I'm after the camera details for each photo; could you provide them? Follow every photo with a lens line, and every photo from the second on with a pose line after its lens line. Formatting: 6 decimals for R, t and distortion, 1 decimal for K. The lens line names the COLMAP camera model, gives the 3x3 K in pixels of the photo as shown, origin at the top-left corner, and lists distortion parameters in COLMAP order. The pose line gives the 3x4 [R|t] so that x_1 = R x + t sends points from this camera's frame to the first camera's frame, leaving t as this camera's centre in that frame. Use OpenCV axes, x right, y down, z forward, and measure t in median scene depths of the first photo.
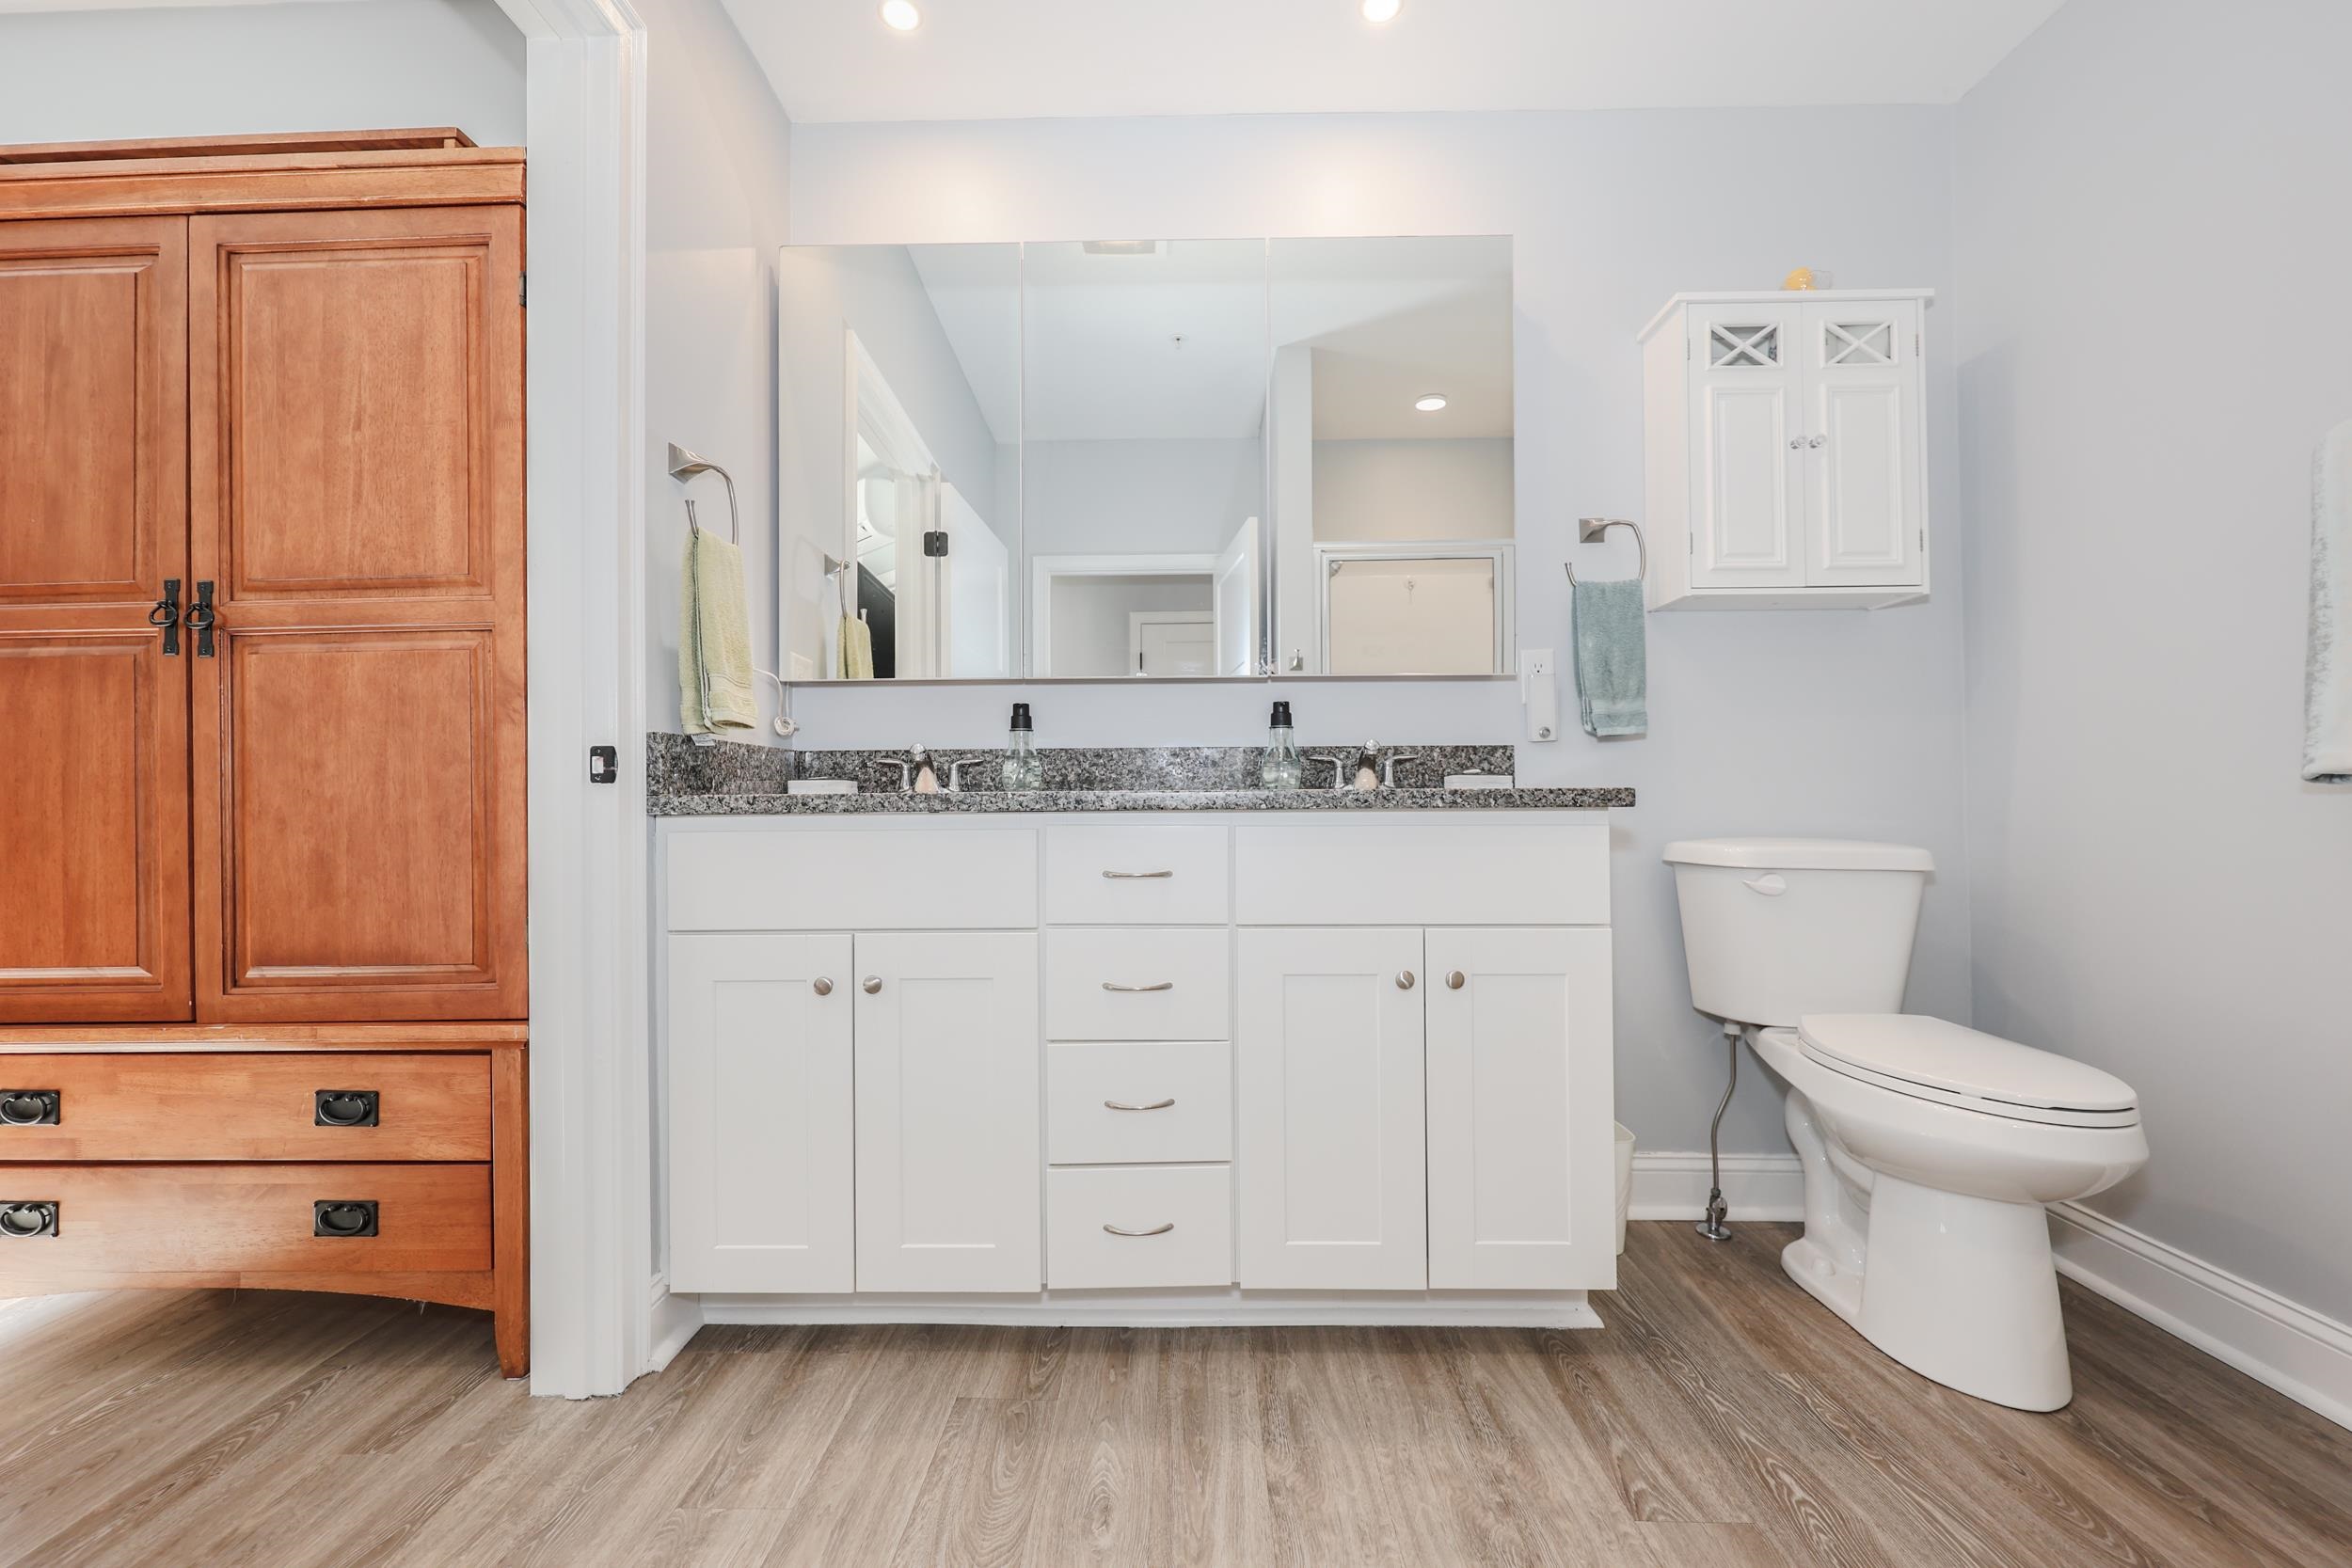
lens RADIAL K [[962.7, 0, 1173.8], [0, 962.7, 791.7], [0, 0, 1]] dist [-0.001013, -0.000202]
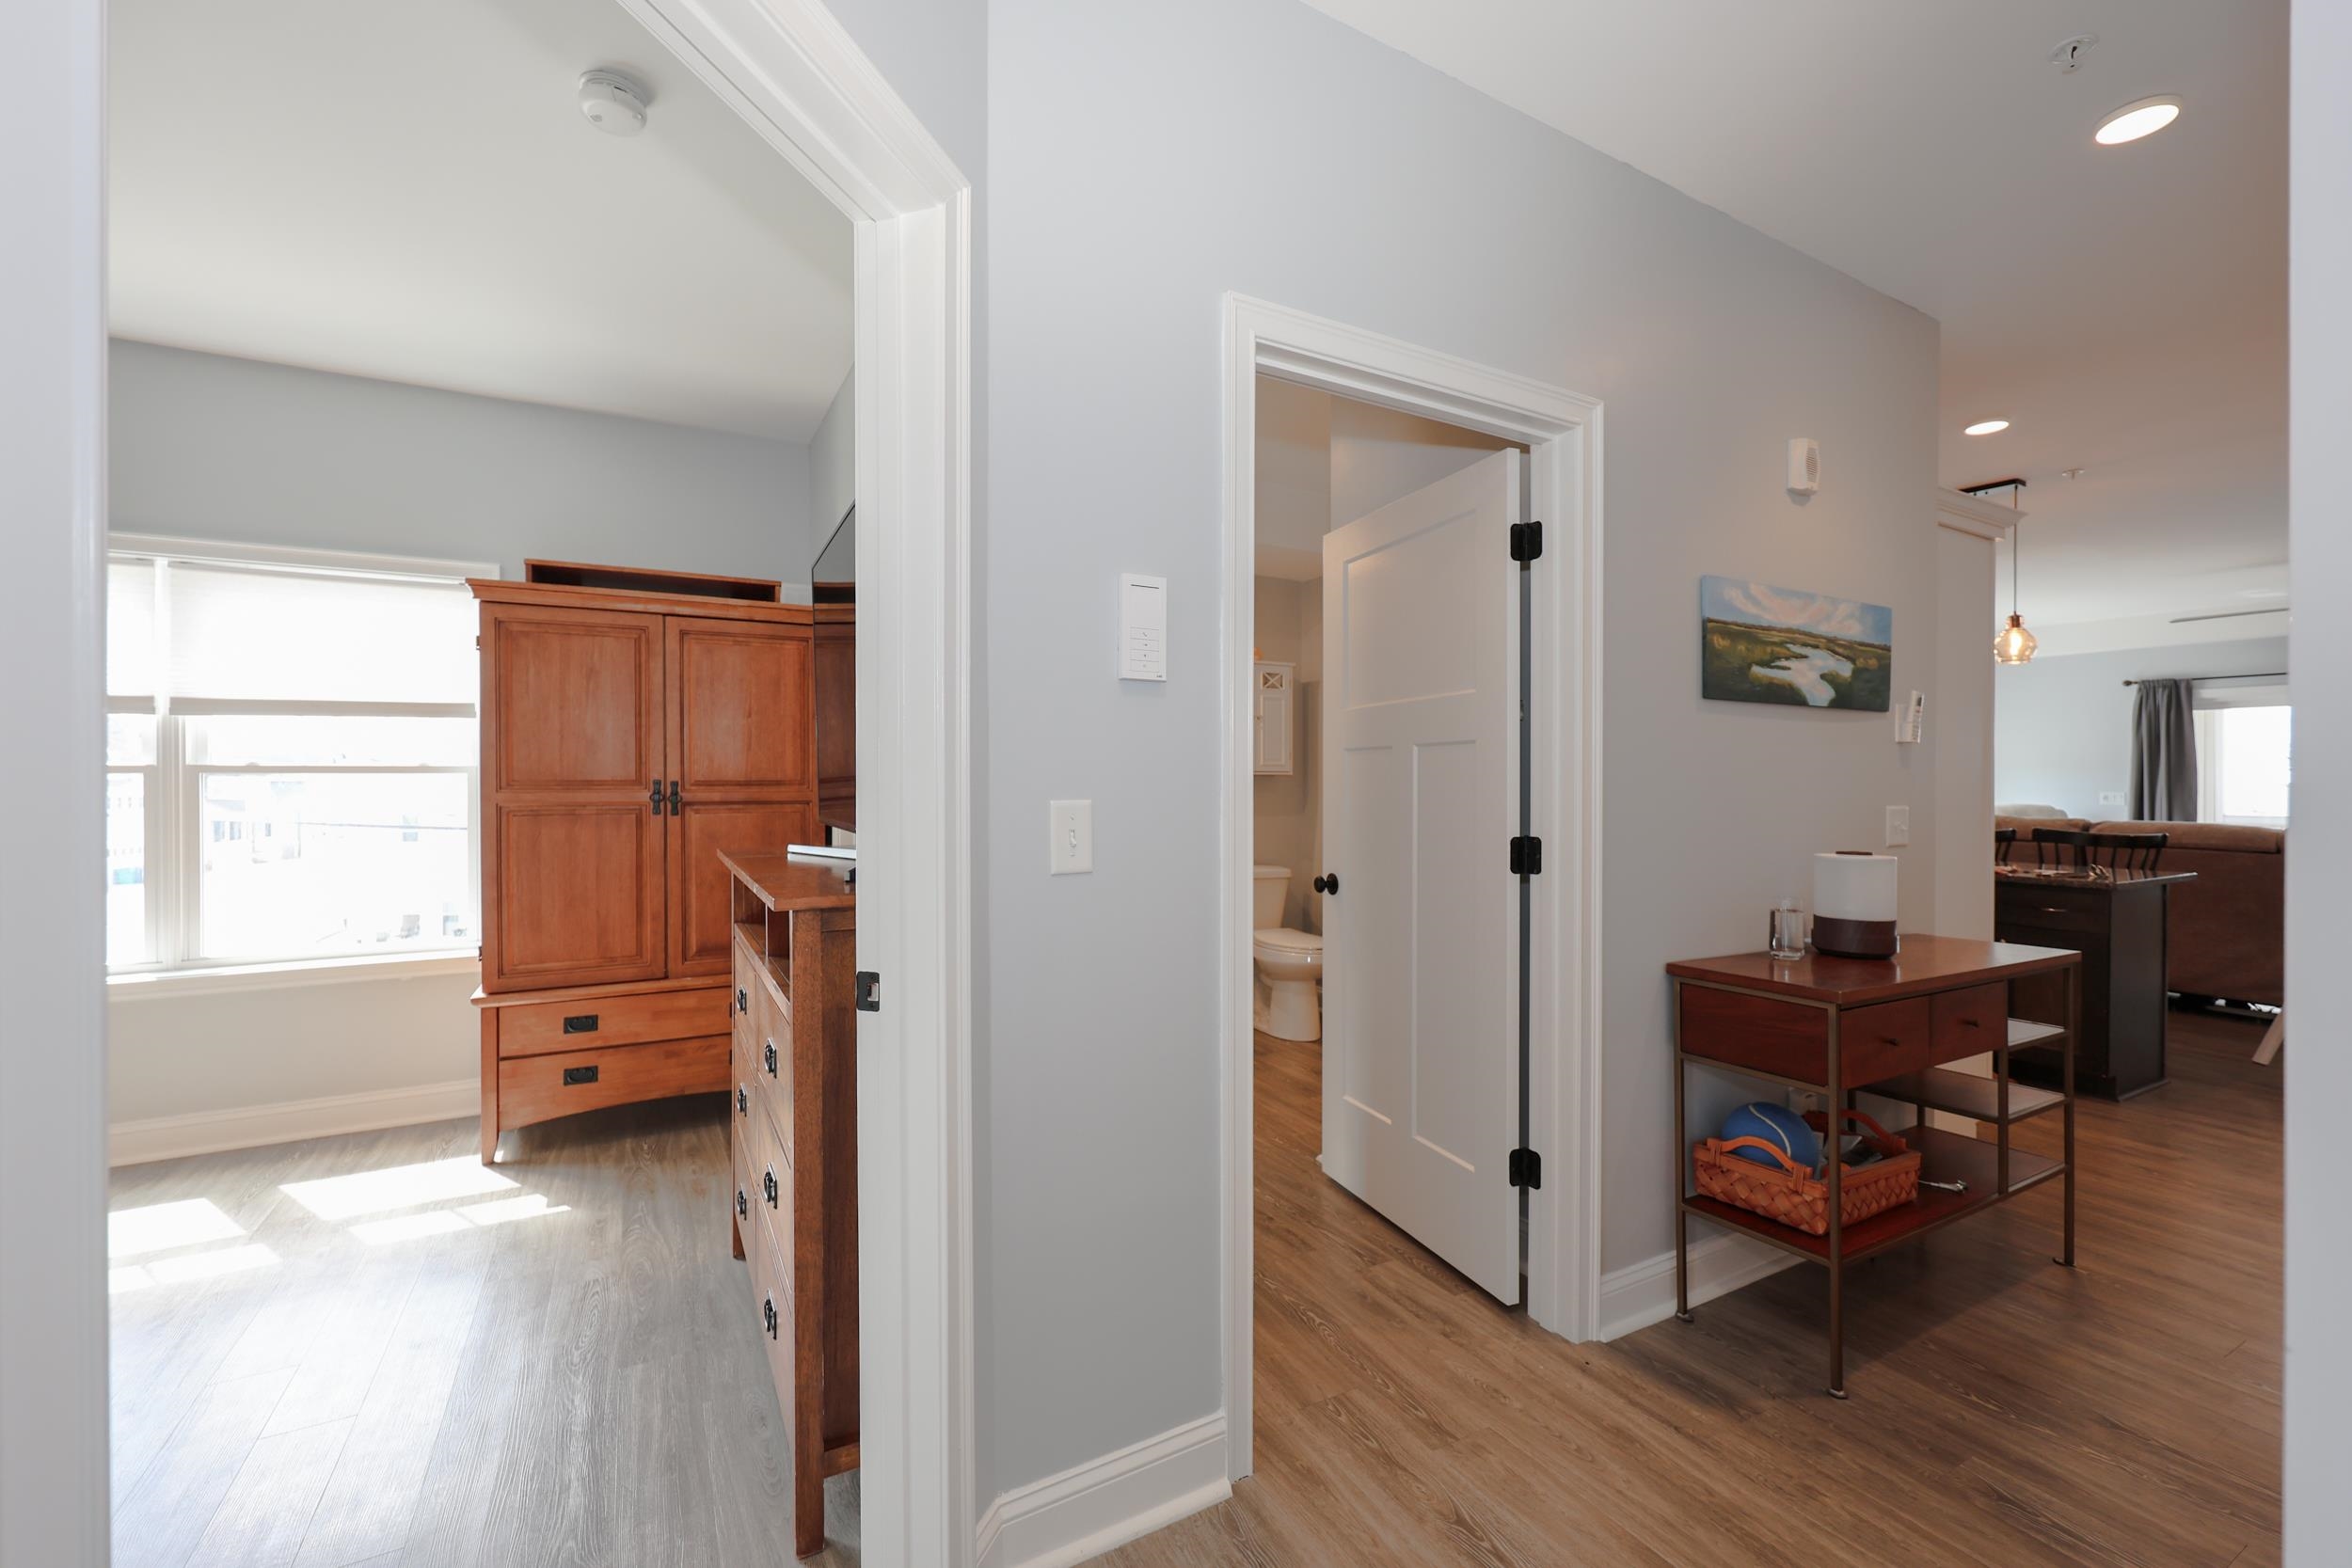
lens RADIAL K [[962.7, 0, 1173.8], [0, 962.7, 791.7], [0, 0, 1]] dist [-0.001013, -0.000202]
pose [[0.862175, 0.007325, 0.506558, -1.136208], [-0.013688, 0.999867, 0.008839, -0.230256], [-0.506426, -0.014555, 0.862160, -1.514375]]
